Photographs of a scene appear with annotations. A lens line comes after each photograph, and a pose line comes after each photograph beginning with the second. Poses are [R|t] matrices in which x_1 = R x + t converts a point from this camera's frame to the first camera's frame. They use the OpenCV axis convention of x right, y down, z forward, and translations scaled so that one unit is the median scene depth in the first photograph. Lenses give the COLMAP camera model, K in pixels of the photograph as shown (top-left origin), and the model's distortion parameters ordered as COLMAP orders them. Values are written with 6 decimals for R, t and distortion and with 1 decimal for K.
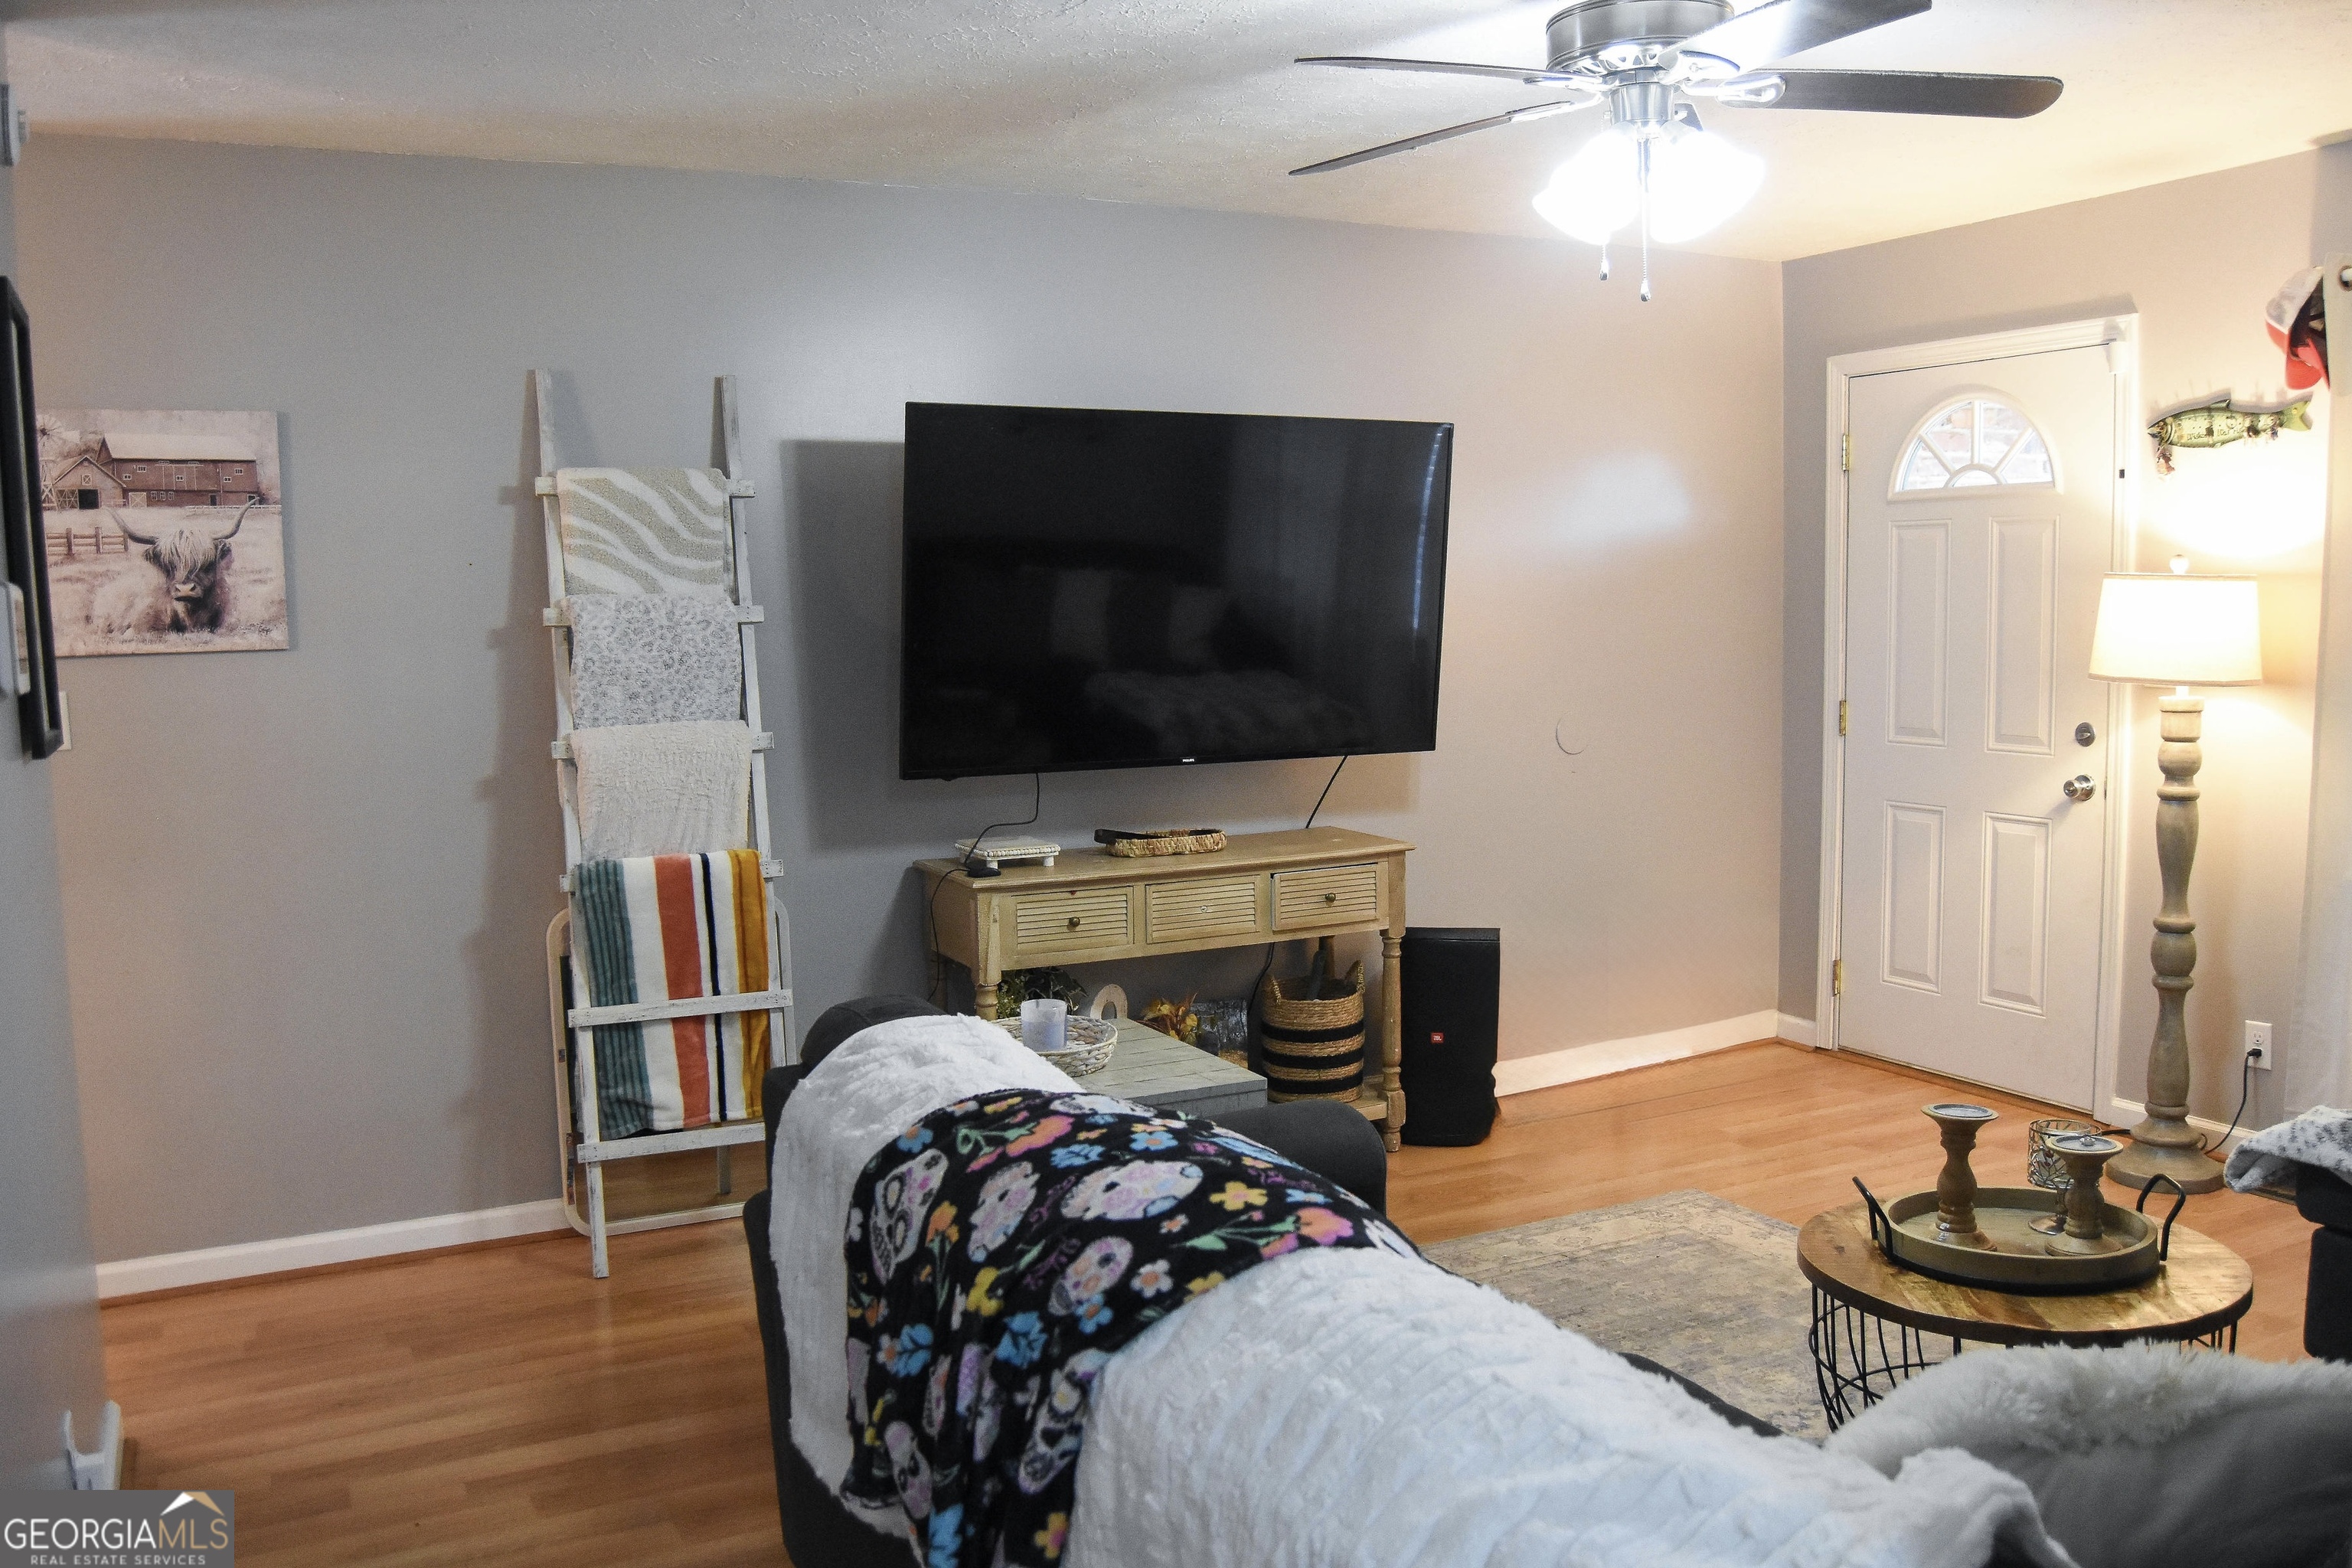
lens RADIAL K [[2096.9, 0, 1176.0], [0, 2096.9, 784.0], [0, 0, 1]] dist [-0.089555, 0.033408]
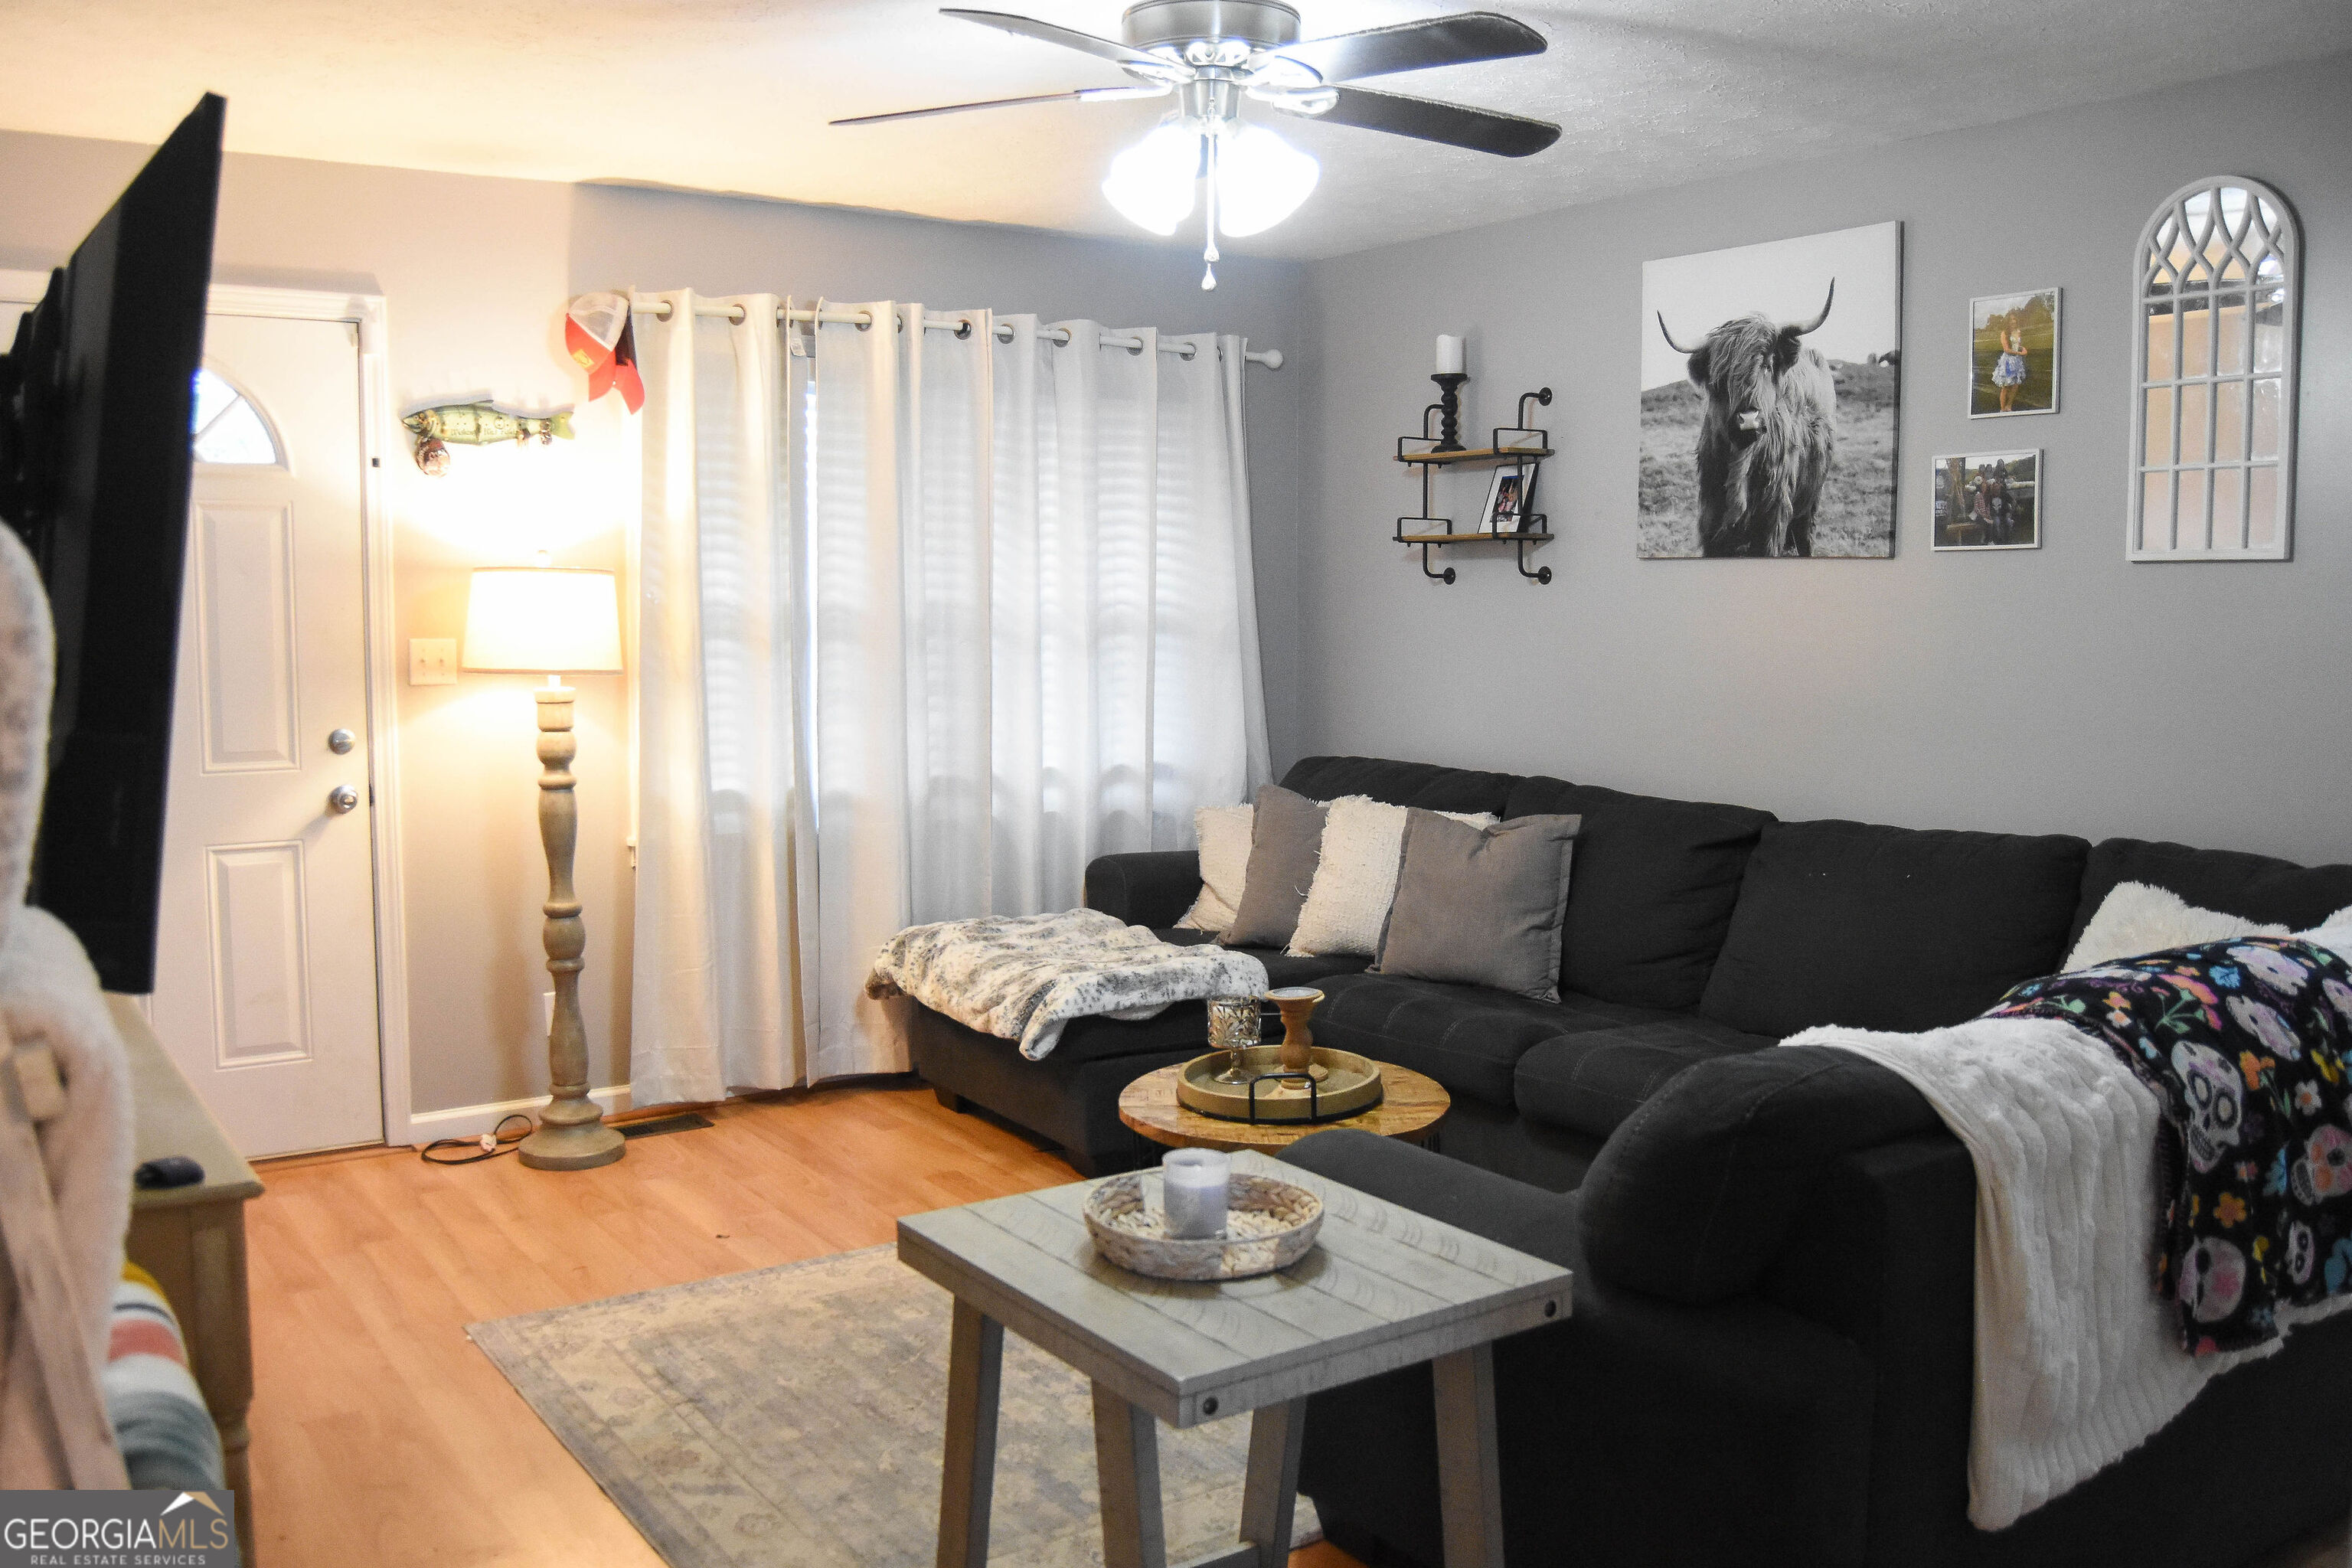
lens RADIAL K [[1999.8, 0, 1176.4], [0, 1999.8, 735.9], [0, 0, 1]] dist [-0.076739, 0.001208]
pose [[-0.164137, -0.056335, 0.984828, -0.552935], [0.091711, 0.993172, 0.072097, -0.062696], [-0.982165, 0.102153, -0.157849, 0.867737]]
